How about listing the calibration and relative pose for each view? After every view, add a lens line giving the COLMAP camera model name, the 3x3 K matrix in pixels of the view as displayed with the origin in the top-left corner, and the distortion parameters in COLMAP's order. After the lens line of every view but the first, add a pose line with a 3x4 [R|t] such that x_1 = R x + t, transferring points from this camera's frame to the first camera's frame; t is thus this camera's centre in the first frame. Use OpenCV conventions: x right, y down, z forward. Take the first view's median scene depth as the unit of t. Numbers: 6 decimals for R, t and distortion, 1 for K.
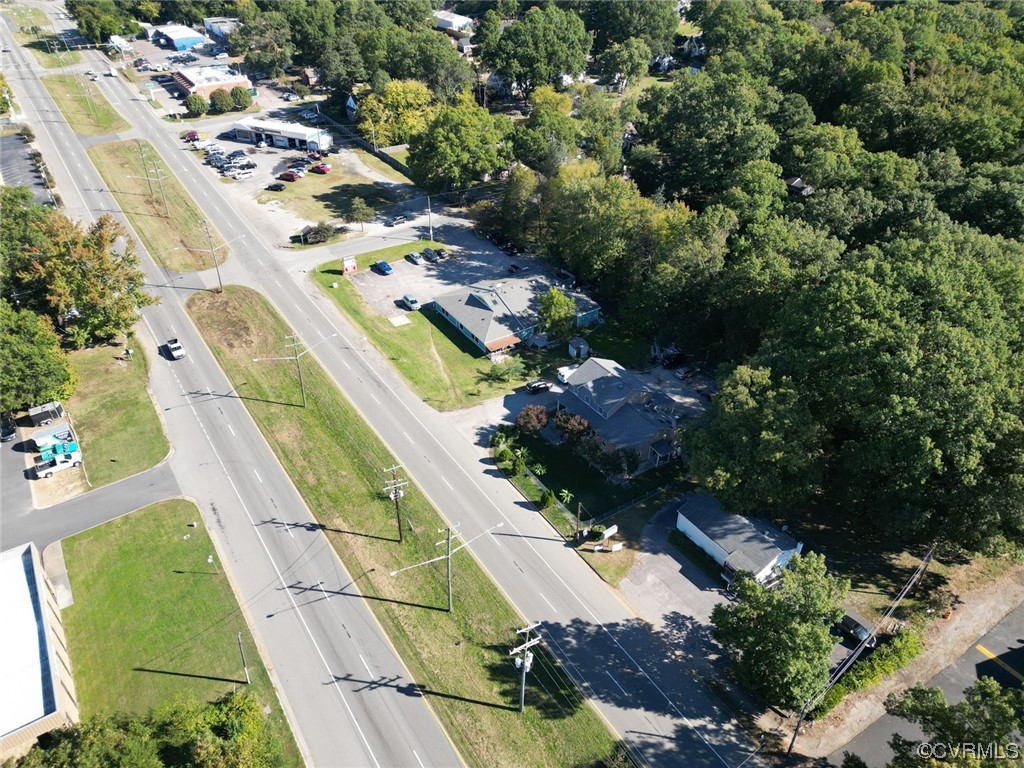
lens RADIAL K [[729.2, 0, 509.0], [0, 729.2, 380.3], [0, 0, 1]] dist [0.058069, -0.045063]
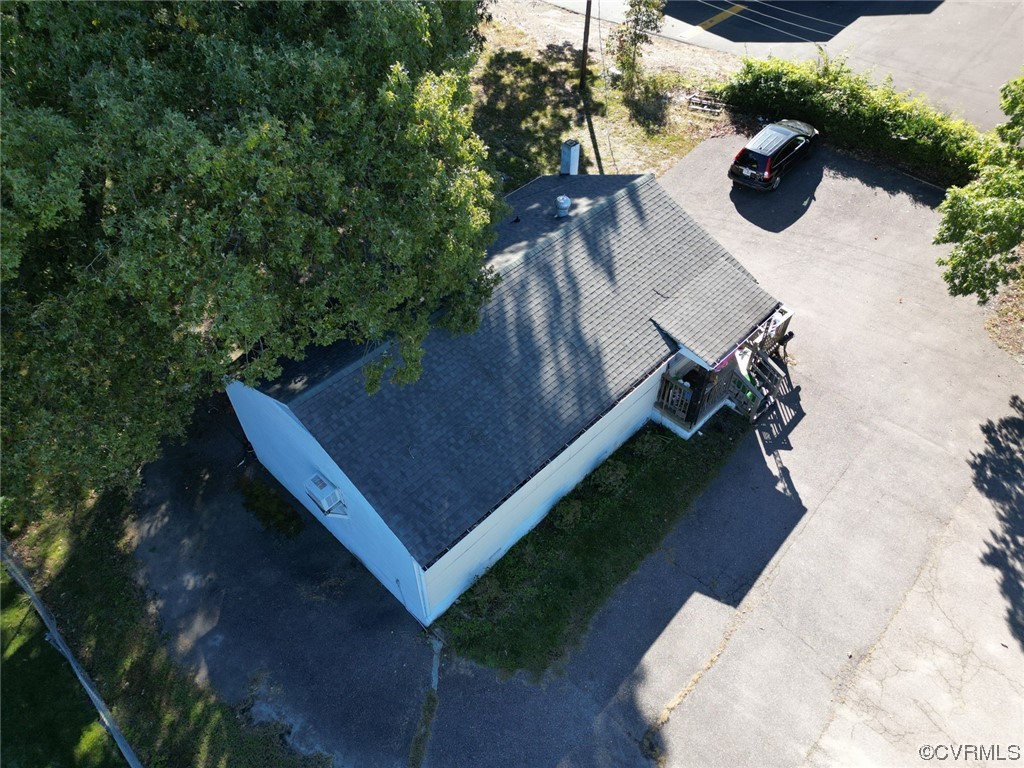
lens RADIAL K [[729.2, 0, 518.0], [0, 729.2, 378.6], [0, 0, 1]] dist [0.058069, -0.045063]
pose [[-0.221702, -0.709837, 0.668566, 0.144604], [0.561248, 0.467783, 0.682774, 0.060129], [-0.797402, 0.526603, 0.294686, 0.889196]]
